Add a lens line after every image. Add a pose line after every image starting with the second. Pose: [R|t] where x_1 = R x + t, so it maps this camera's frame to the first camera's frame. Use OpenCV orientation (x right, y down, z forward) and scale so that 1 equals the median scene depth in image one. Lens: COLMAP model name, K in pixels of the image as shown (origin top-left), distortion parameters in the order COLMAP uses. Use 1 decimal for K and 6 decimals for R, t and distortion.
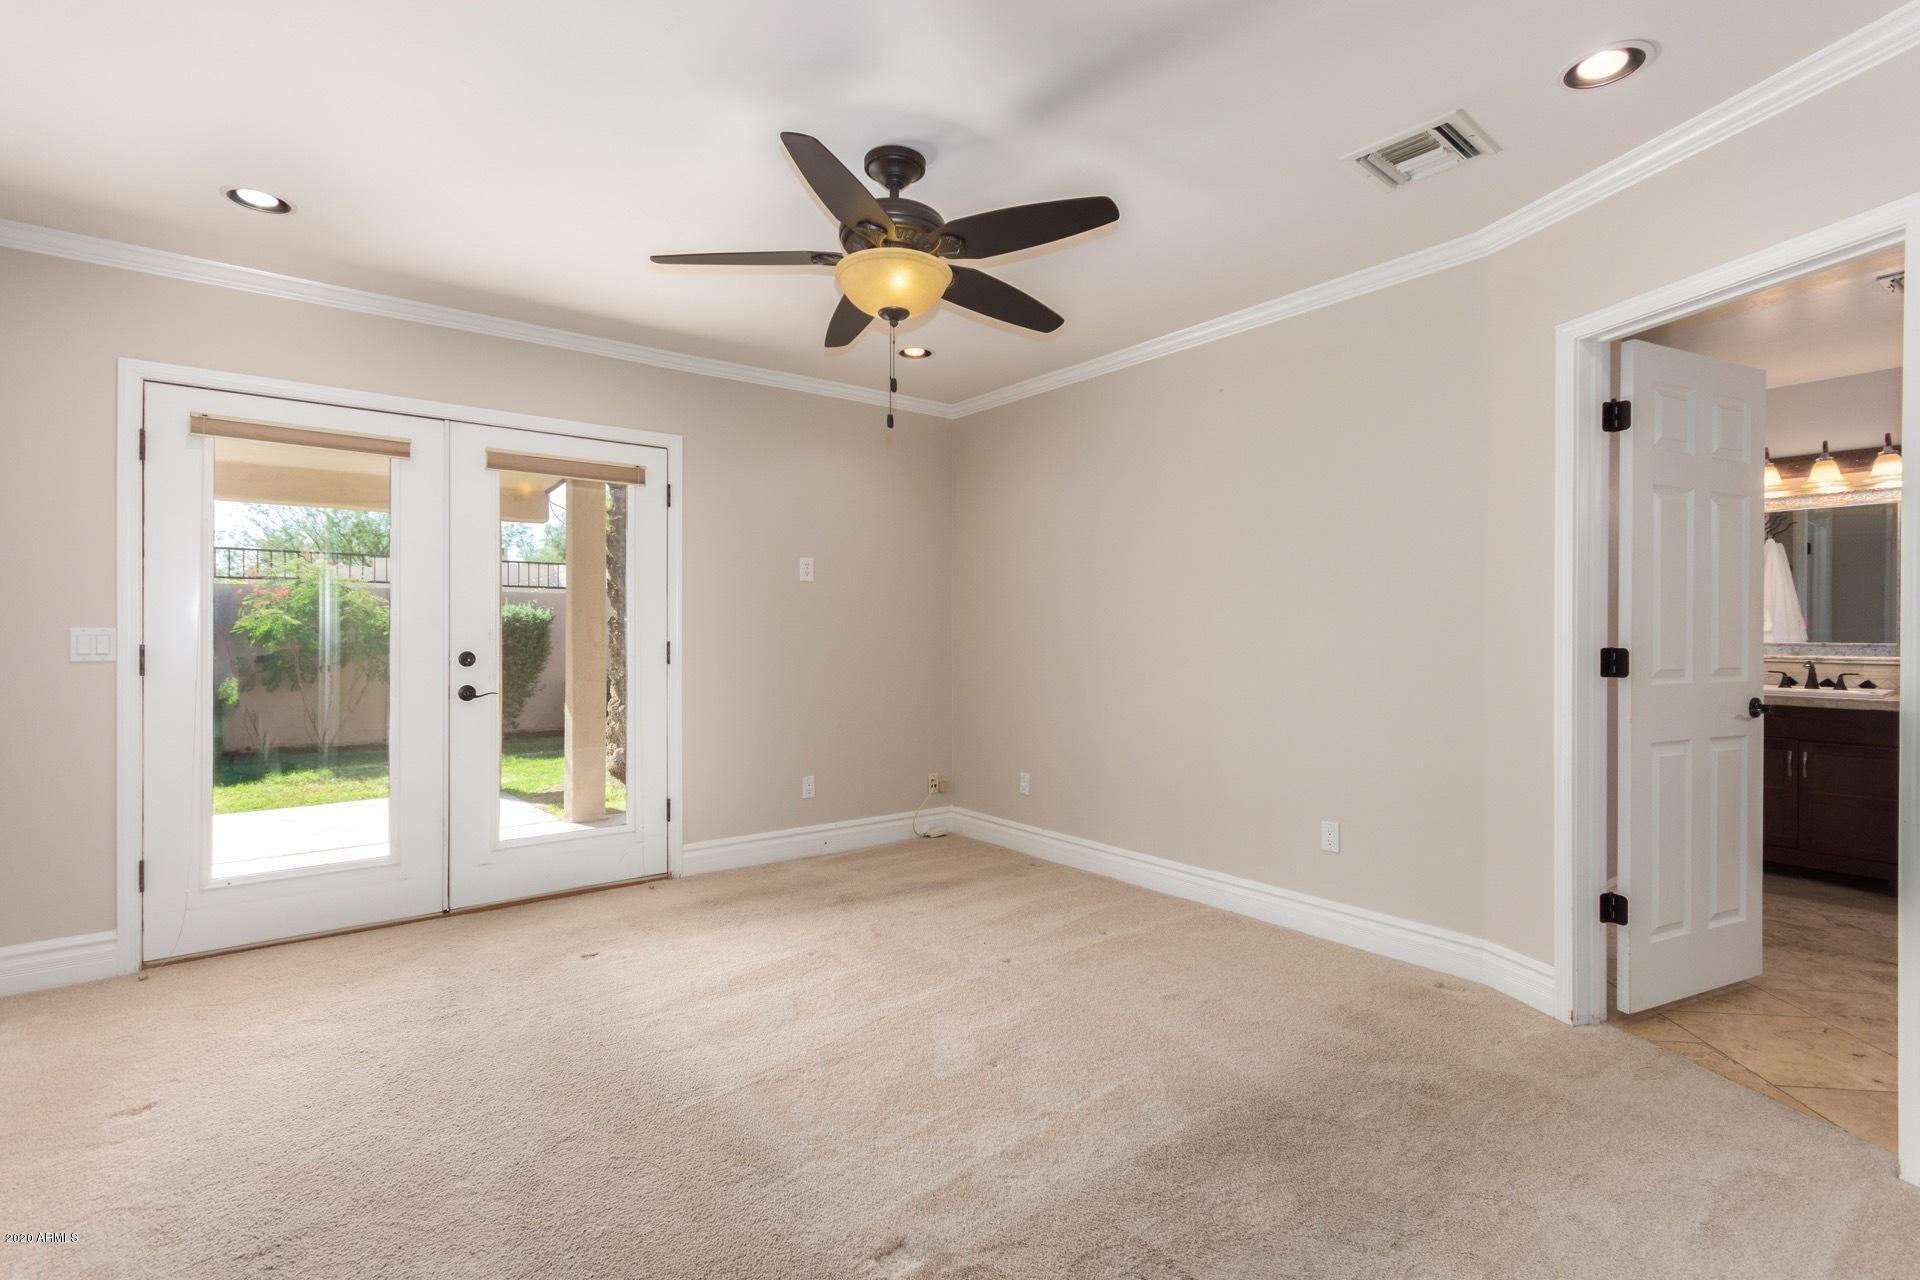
lens RADIAL K [[906.8, 0, 961.6], [0, 906.8, 629.5], [0, 0, 1]] dist [0.014071, 0.001198]
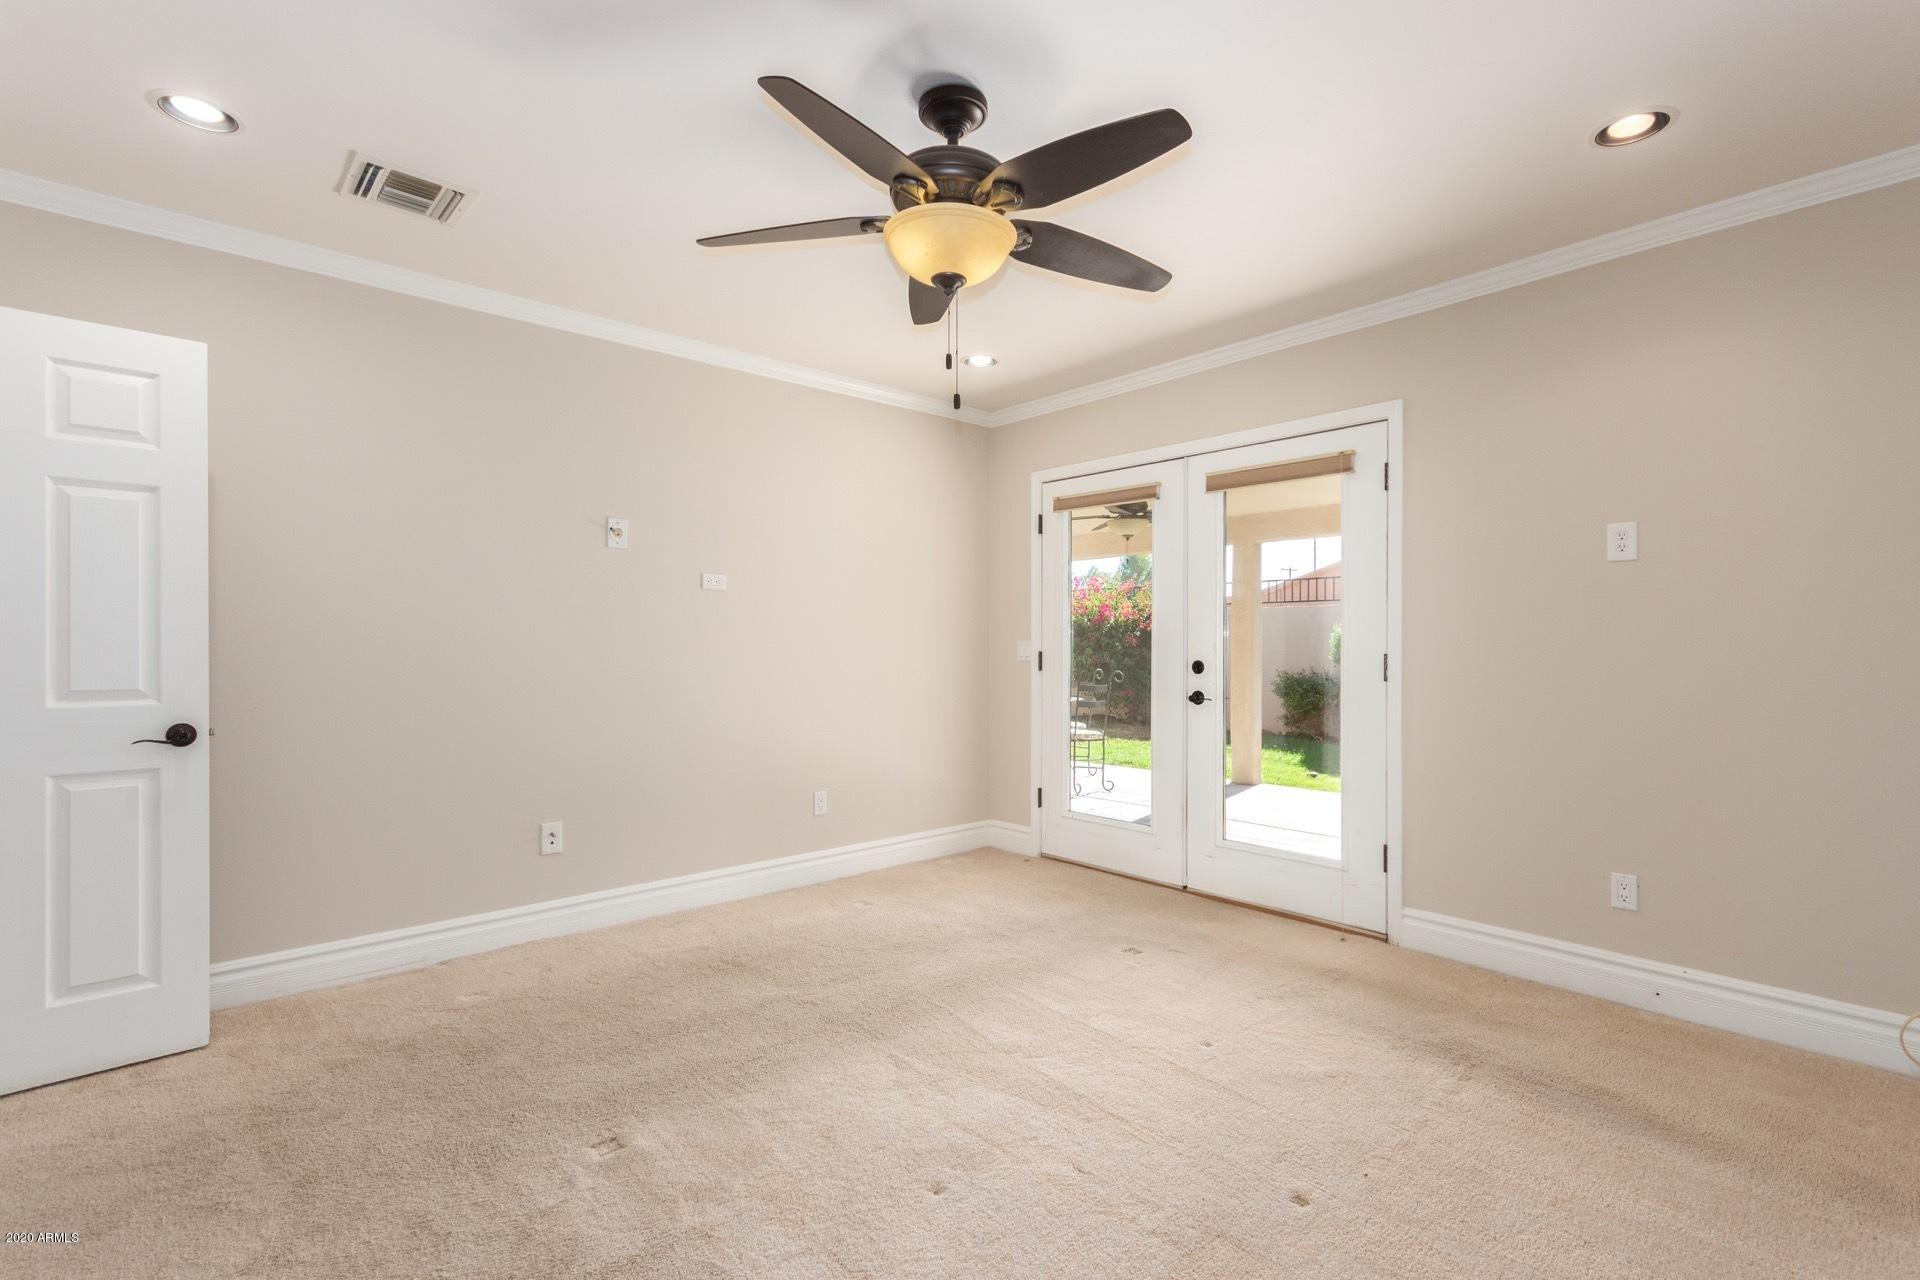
lens RADIAL K [[906.8, 0, 958.3], [0, 906.8, 653.5], [0, 0, 1]] dist [0.014071, 0.001198]
pose [[0.049583, 0.009754, -0.998722, 0.546396], [0.004309, 0.999941, 0.009979, 0.002867], [0.998761, -0.004798, 0.049538, 0.648130]]
